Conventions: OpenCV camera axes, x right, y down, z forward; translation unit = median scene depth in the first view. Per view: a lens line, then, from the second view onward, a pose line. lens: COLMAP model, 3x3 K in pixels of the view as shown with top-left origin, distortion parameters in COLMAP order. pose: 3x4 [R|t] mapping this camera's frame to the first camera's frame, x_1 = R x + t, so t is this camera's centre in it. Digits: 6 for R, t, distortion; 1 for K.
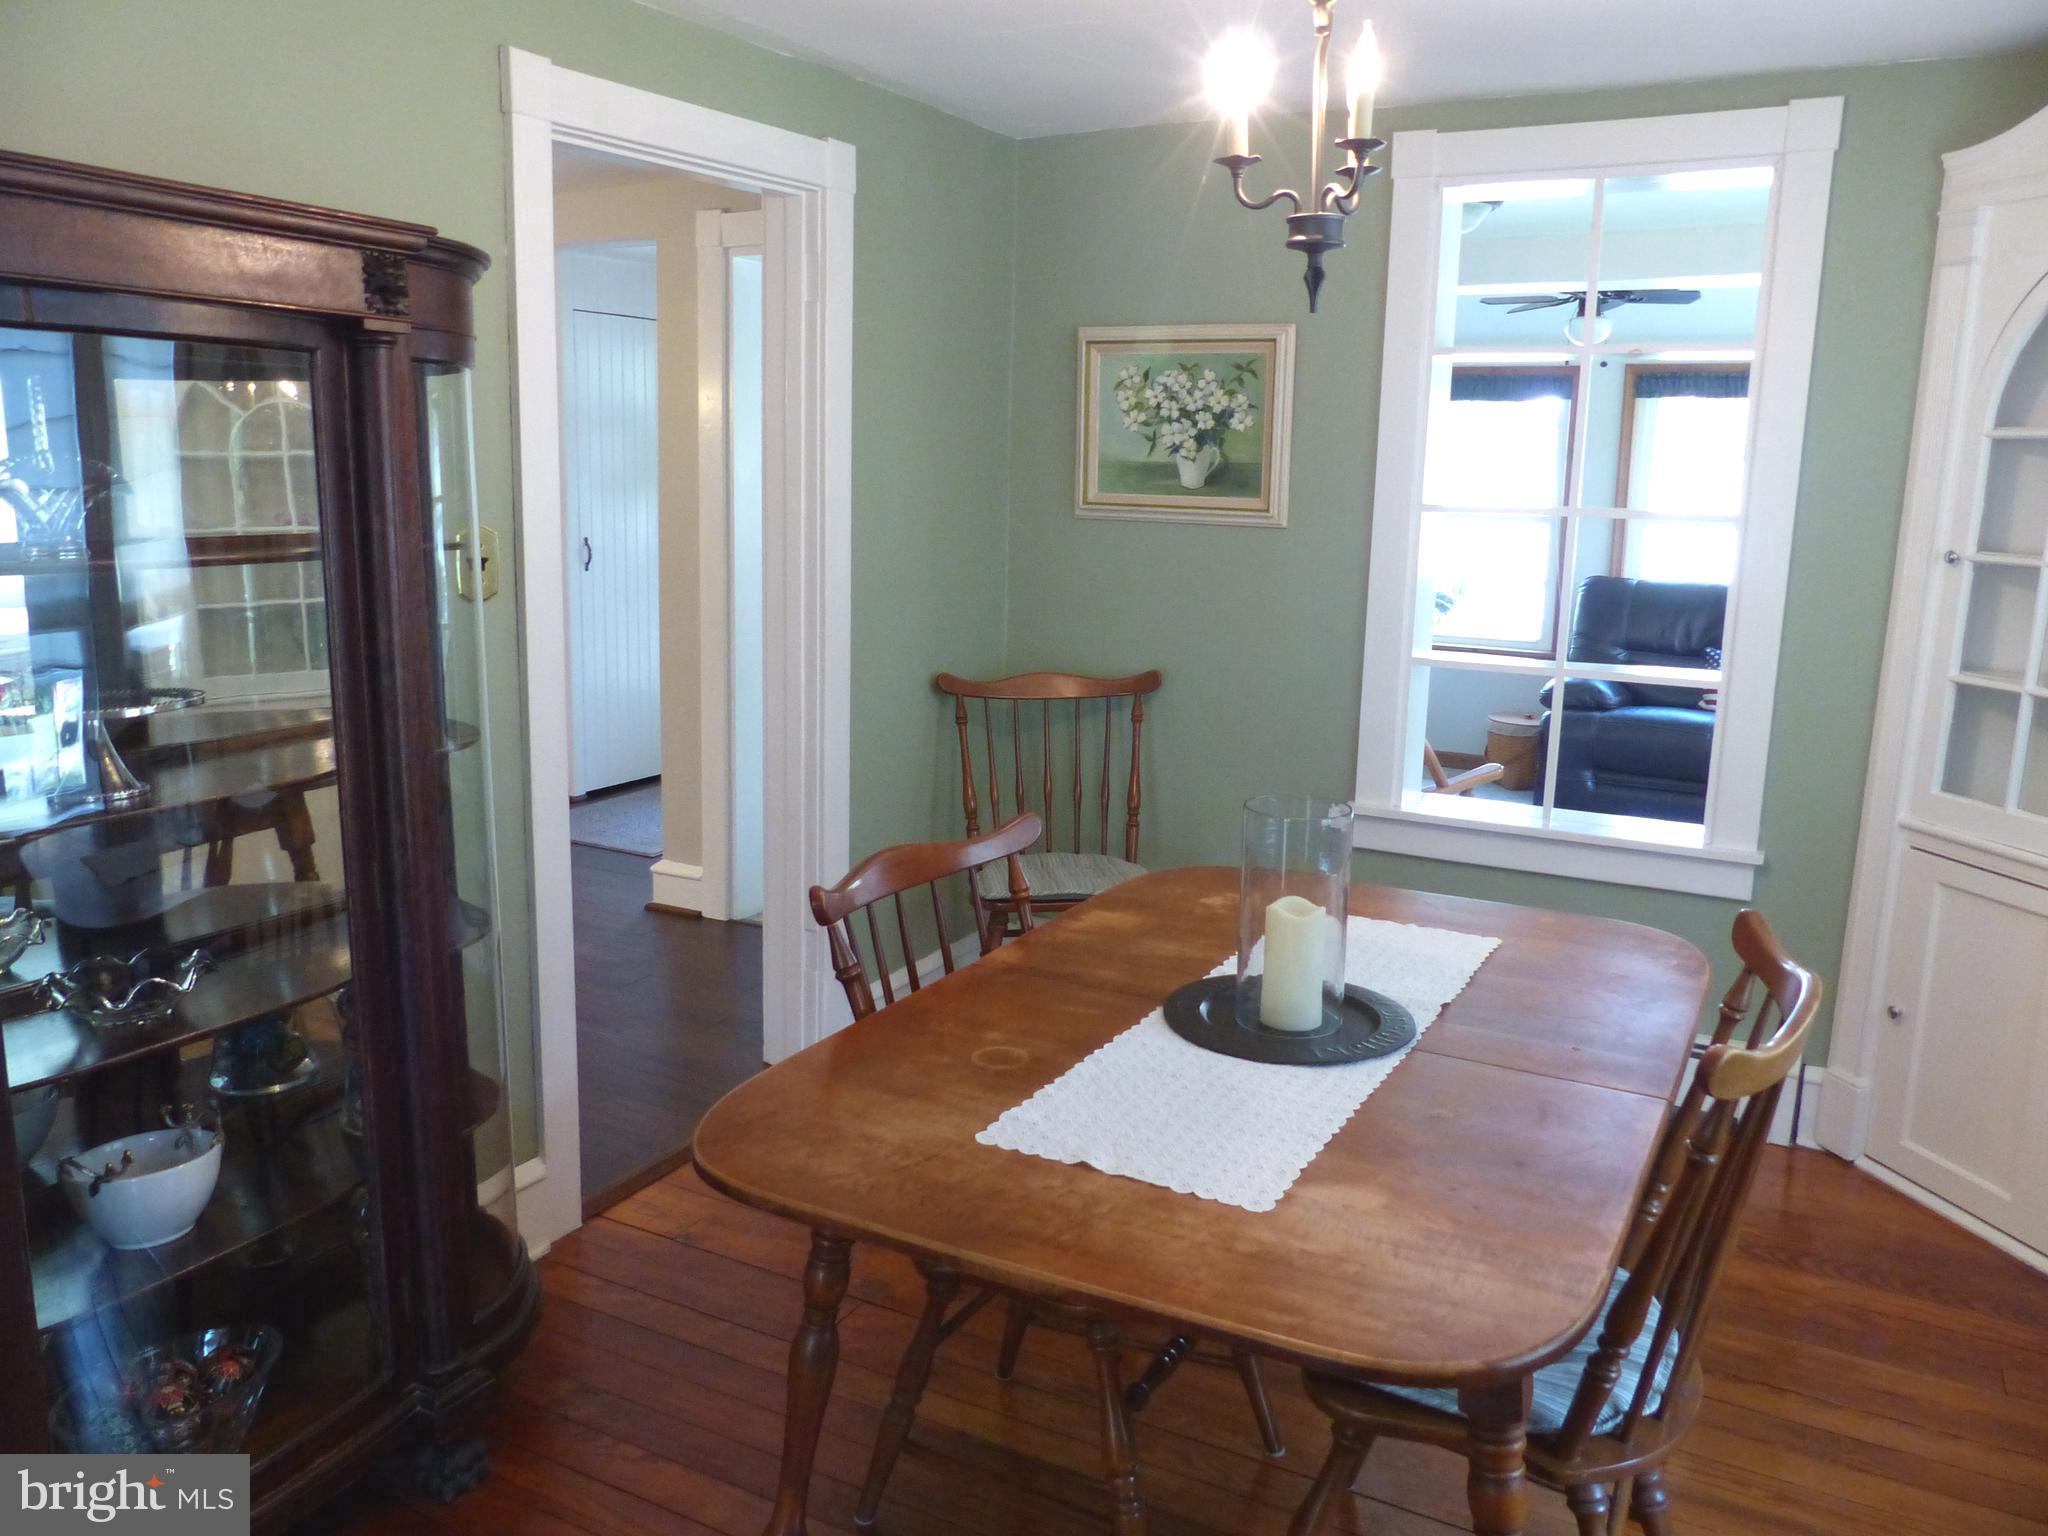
lens RADIAL K [[1583.9, 0, 1024.0], [0, 1583.9, 768.0], [0, 0, 1]] dist [0.003950, 0.007315]
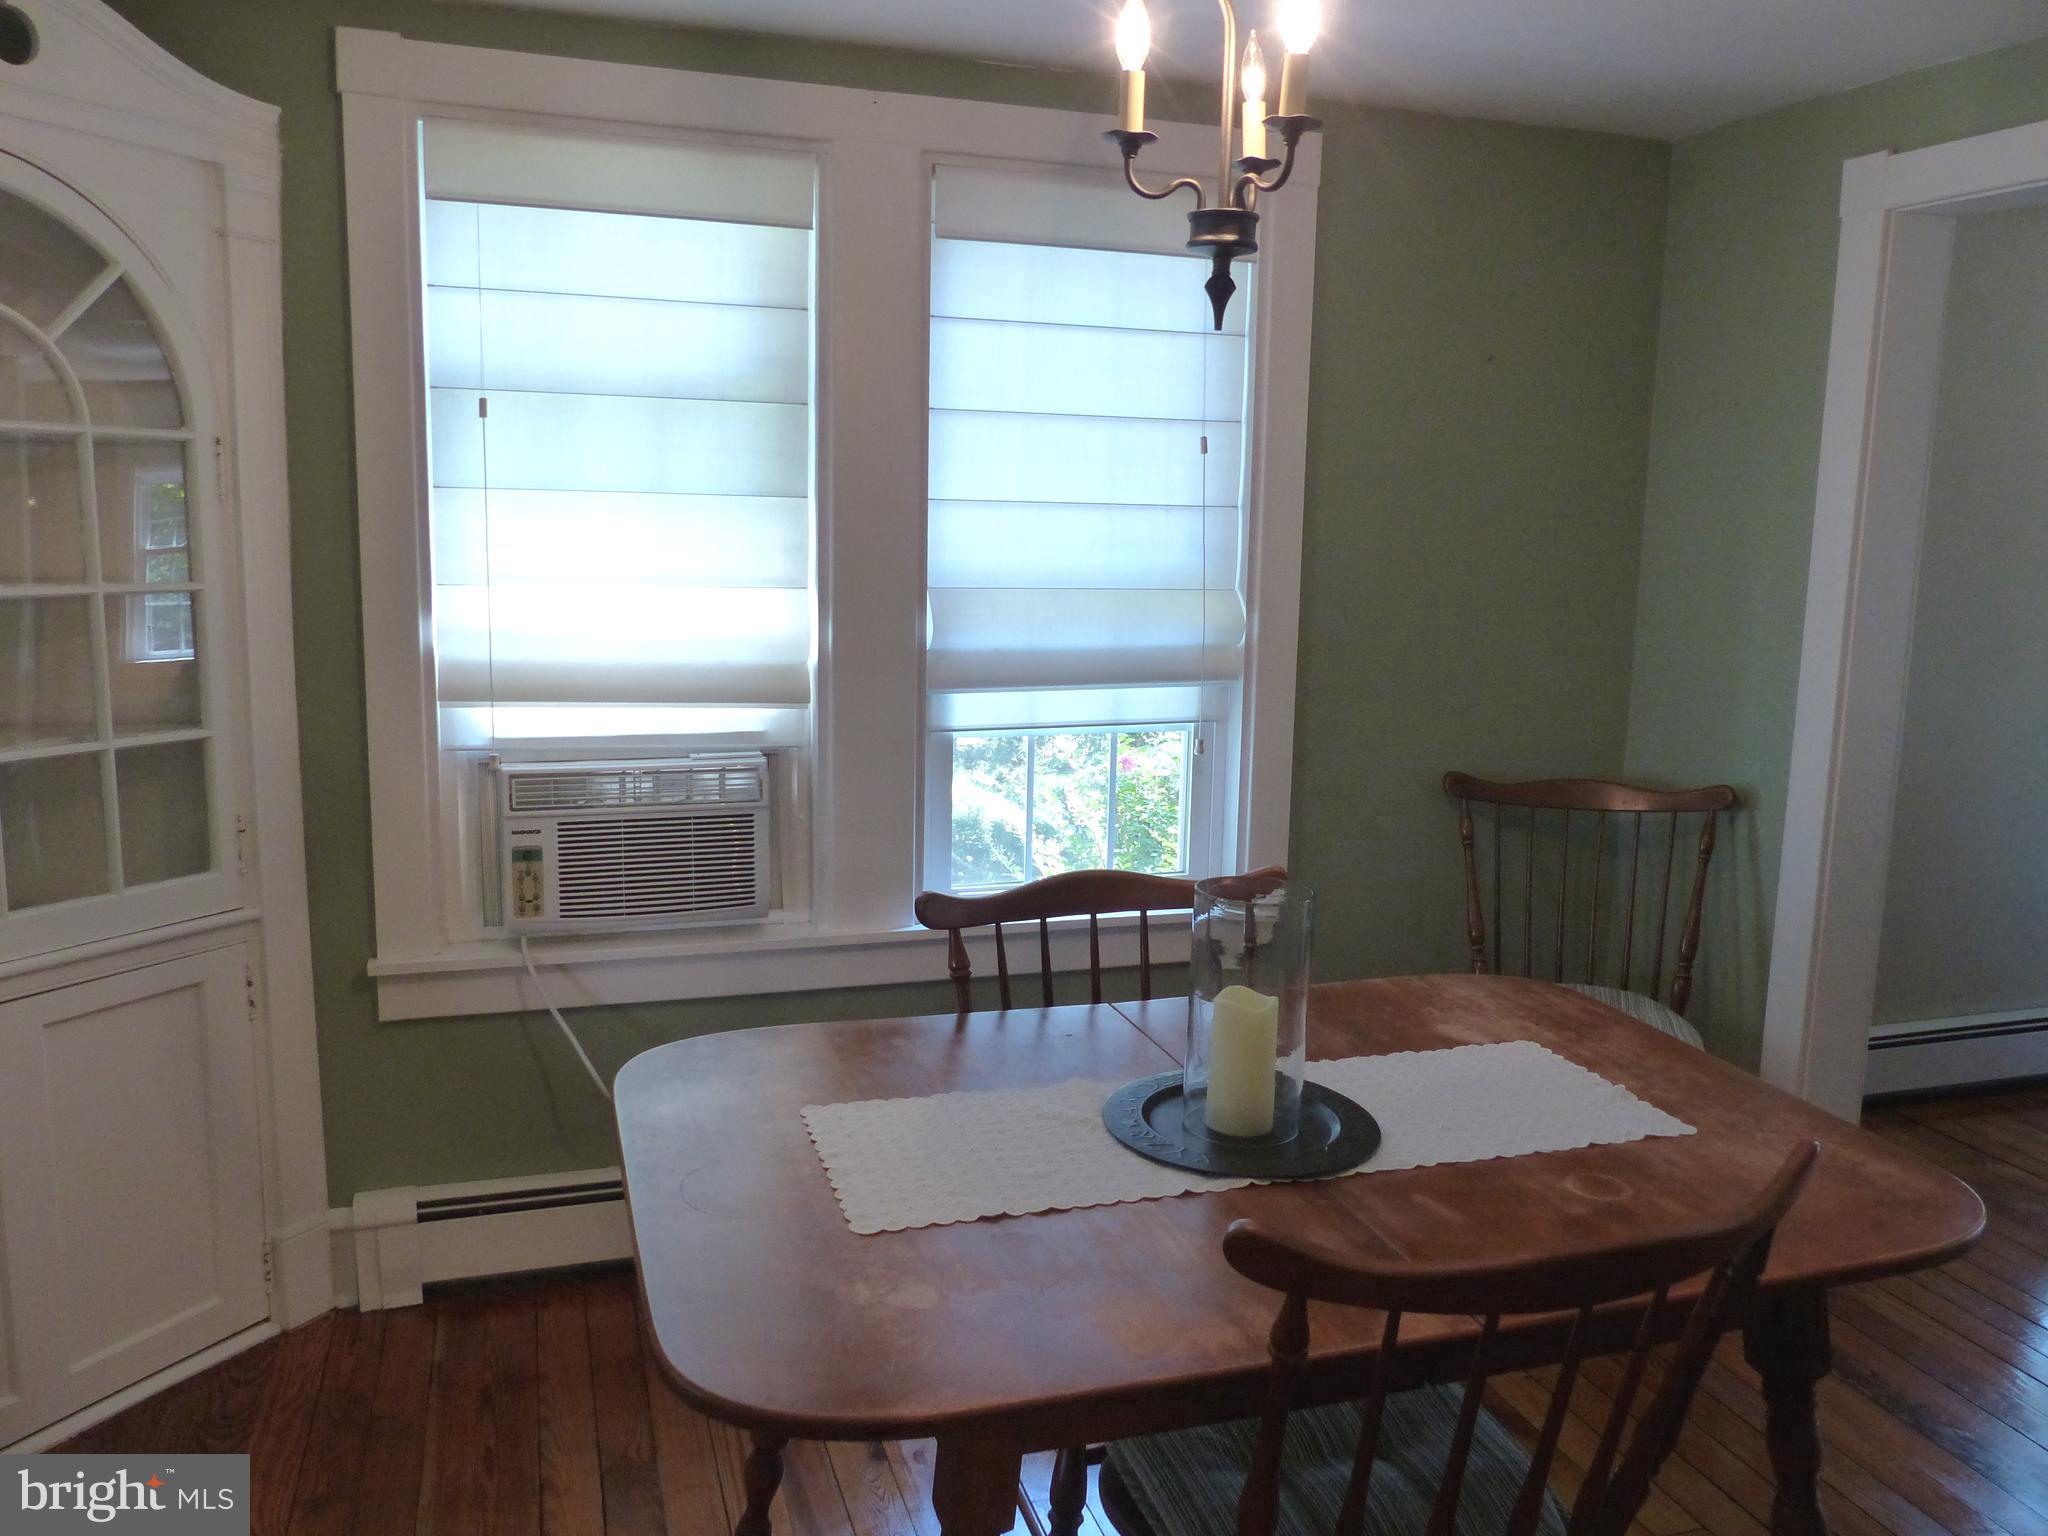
lens RADIAL K [[1508.6, 0, 1024.0], [0, 1508.6, 768.0], [0, 0, 1]] dist [-0.039783, -0.000872]
pose [[-0.732514, -0.157061, 0.662386, -0.302513], [0.083941, 0.944756, 0.316842, -0.342150], [-0.675557, 0.287693, -0.678863, 1.727870]]
